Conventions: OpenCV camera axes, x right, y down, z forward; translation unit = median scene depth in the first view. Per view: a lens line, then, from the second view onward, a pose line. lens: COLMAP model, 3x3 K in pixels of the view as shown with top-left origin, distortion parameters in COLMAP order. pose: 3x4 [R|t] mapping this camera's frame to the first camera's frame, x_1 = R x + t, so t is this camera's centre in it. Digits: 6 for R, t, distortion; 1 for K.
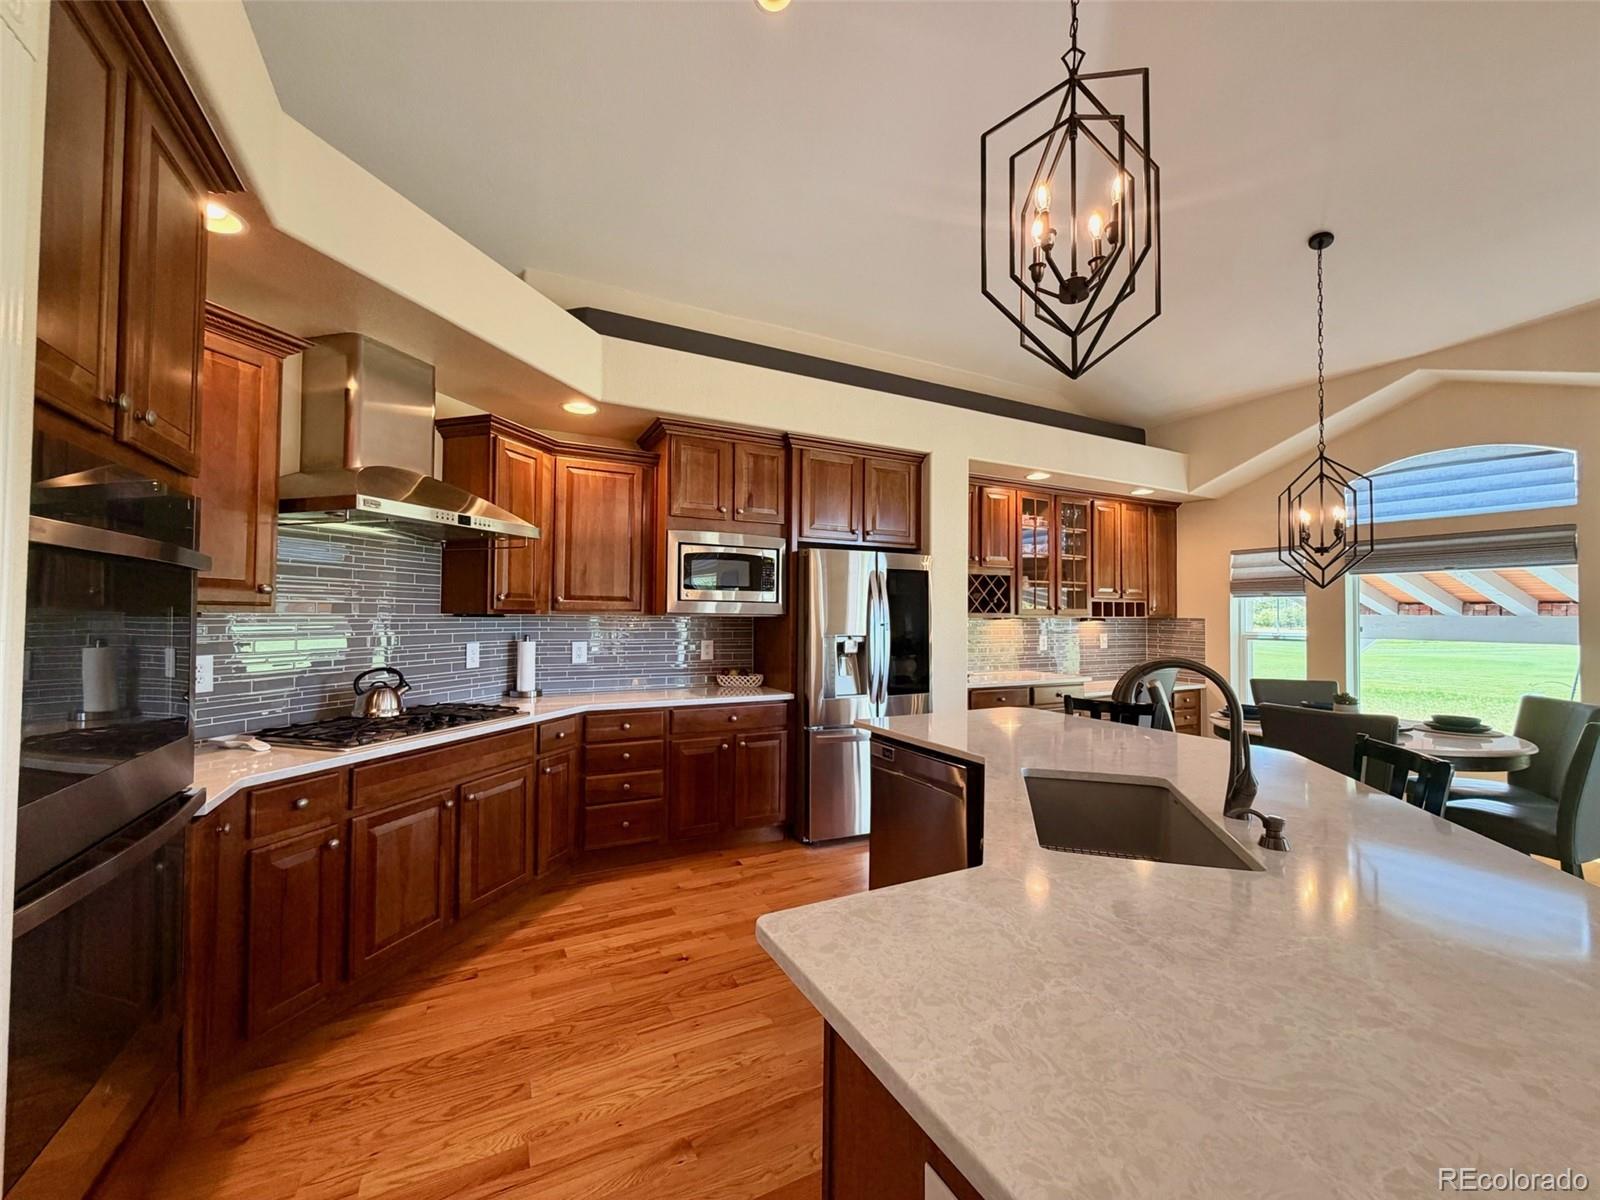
lens RADIAL K [[640.1, 0, 803.7], [0, 640.1, 601.0], [0, 0, 1]] dist [0.000938, 0.000884]
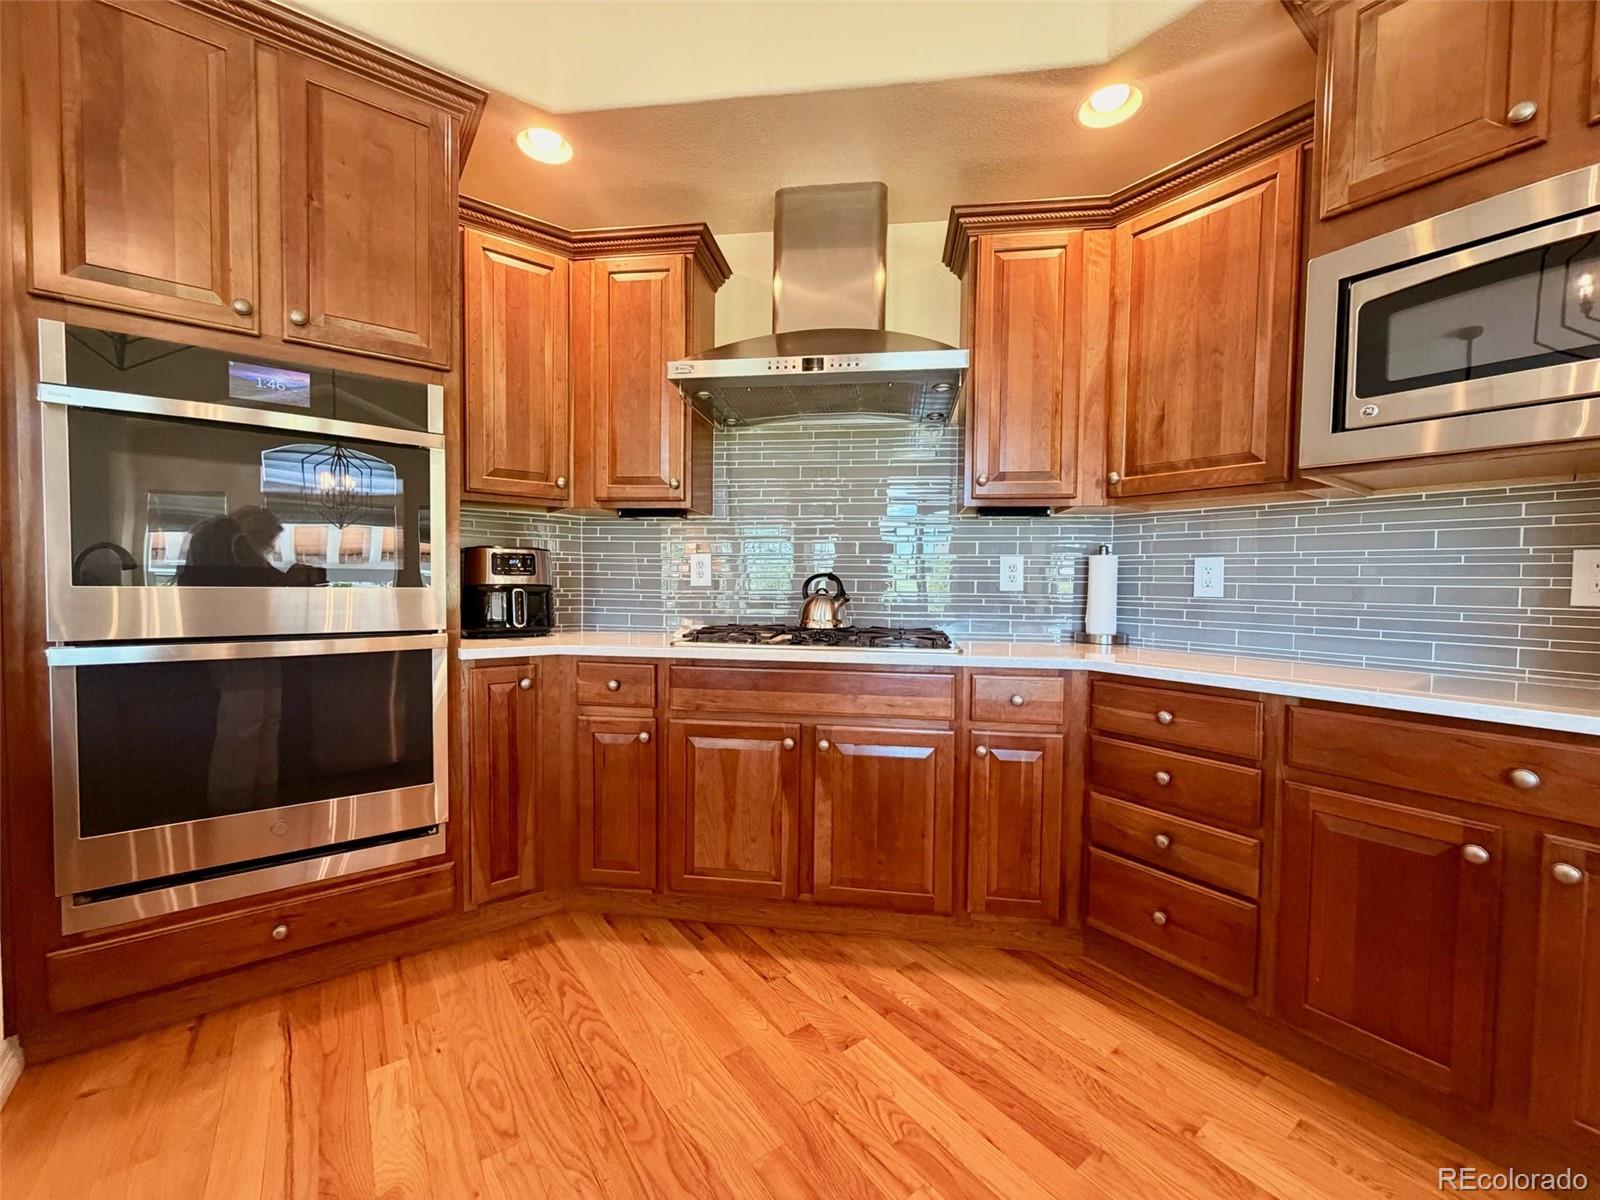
lens RADIAL K [[640.1, 0, 804.6], [0, 640.1, 602.5], [0, 0, 1]] dist [0.000938, 0.000884]
pose [[0.164177, 0.028893, -0.986008, 0.134777], [0.012433, 0.999431, 0.031357, 0.084299], [0.986352, -0.017407, 0.163725, 0.602156]]
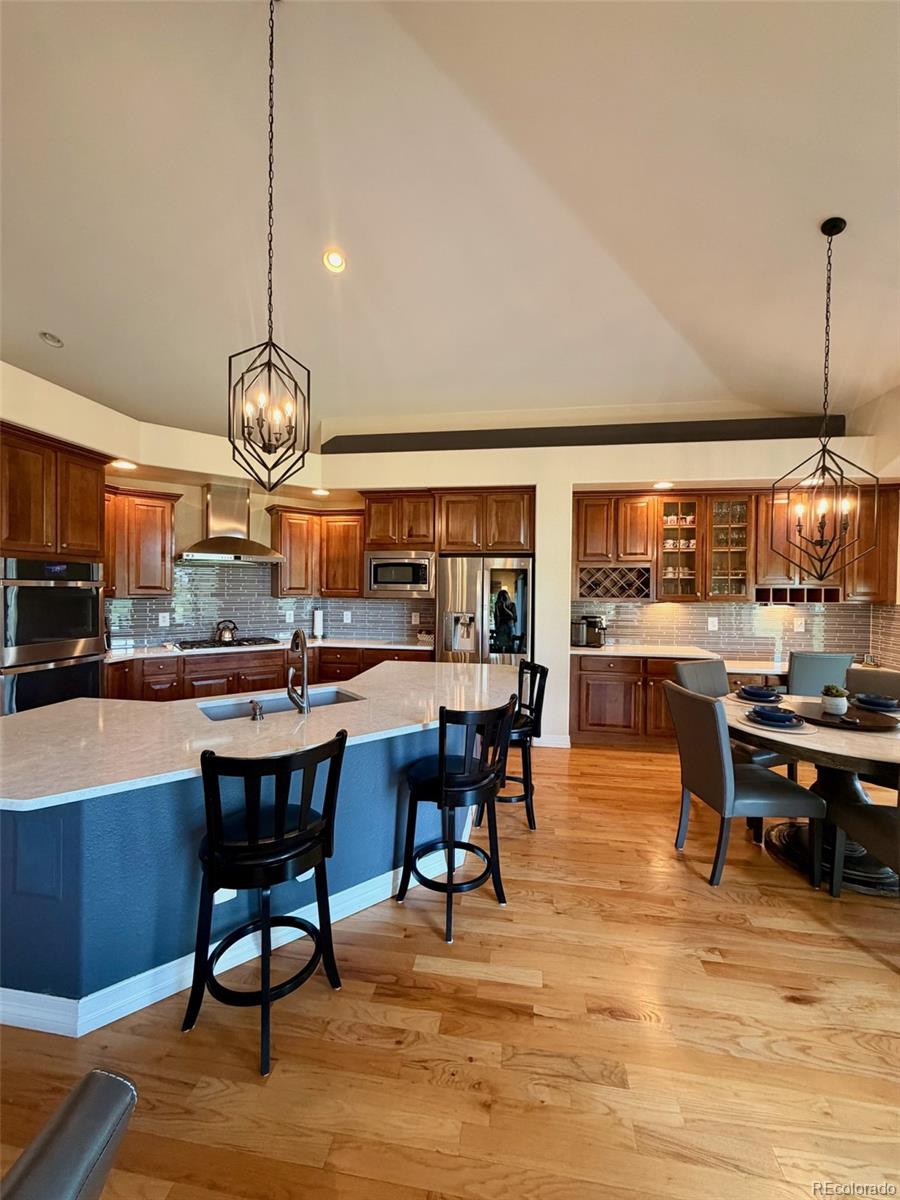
lens RADIAL K [[480.1, 0, 452.0], [0, 480.1, 595.5], [0, 0, 1]] dist [0.000938, 0.000884]
pose [[0.807031, 0.009268, -0.590436, 0.776539], [0.009219, 0.999557, 0.028292, -0.022167], [0.590437, -0.028276, 0.806589, 0.039707]]
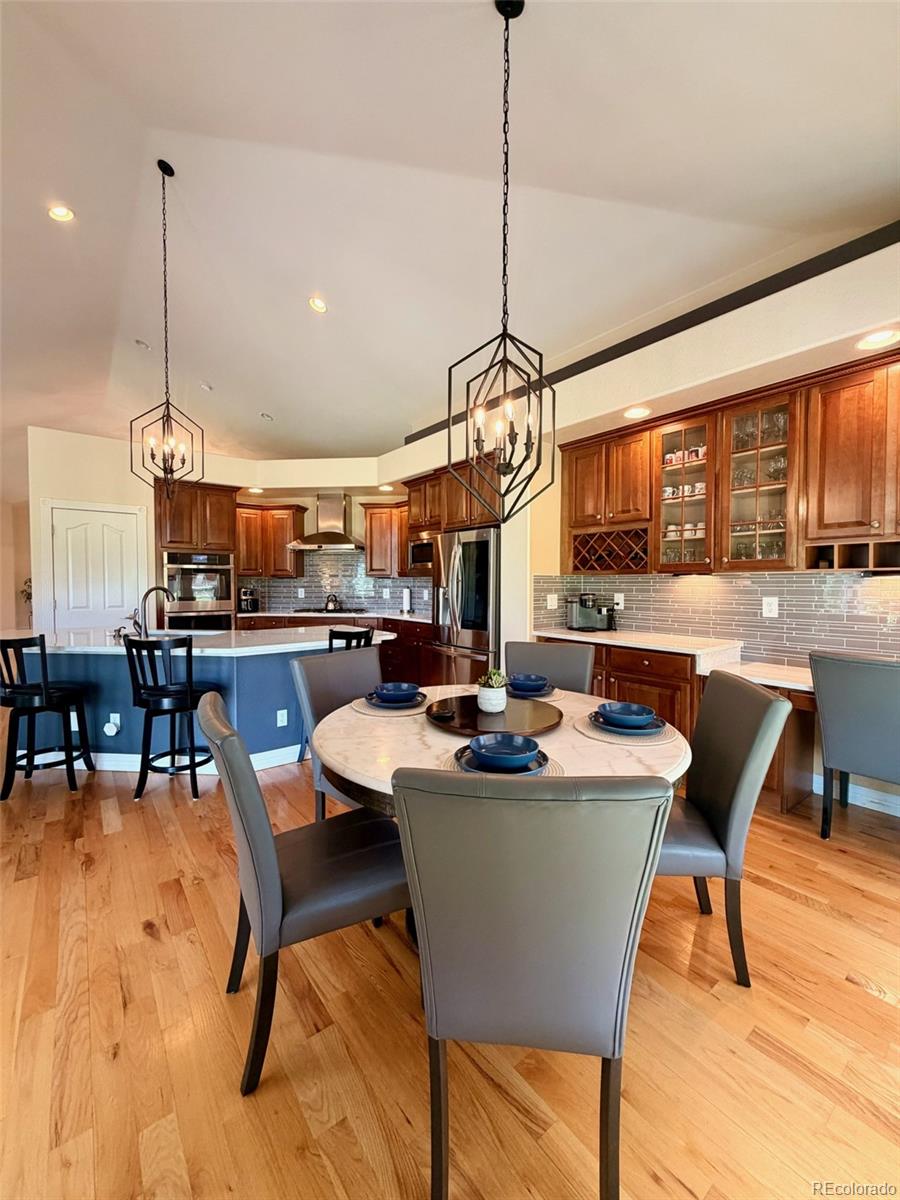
lens RADIAL K [[480.1, 0, 450.7], [0, 480.1, 596.8], [0, 0, 1]] dist [0.000938, 0.000884]
pose [[0.182587, 0.023311, -0.982913, 1.305117], [0.023297, 0.999336, 0.028028, 0.045264], [0.982914, -0.028017, 0.181923, 0.828823]]
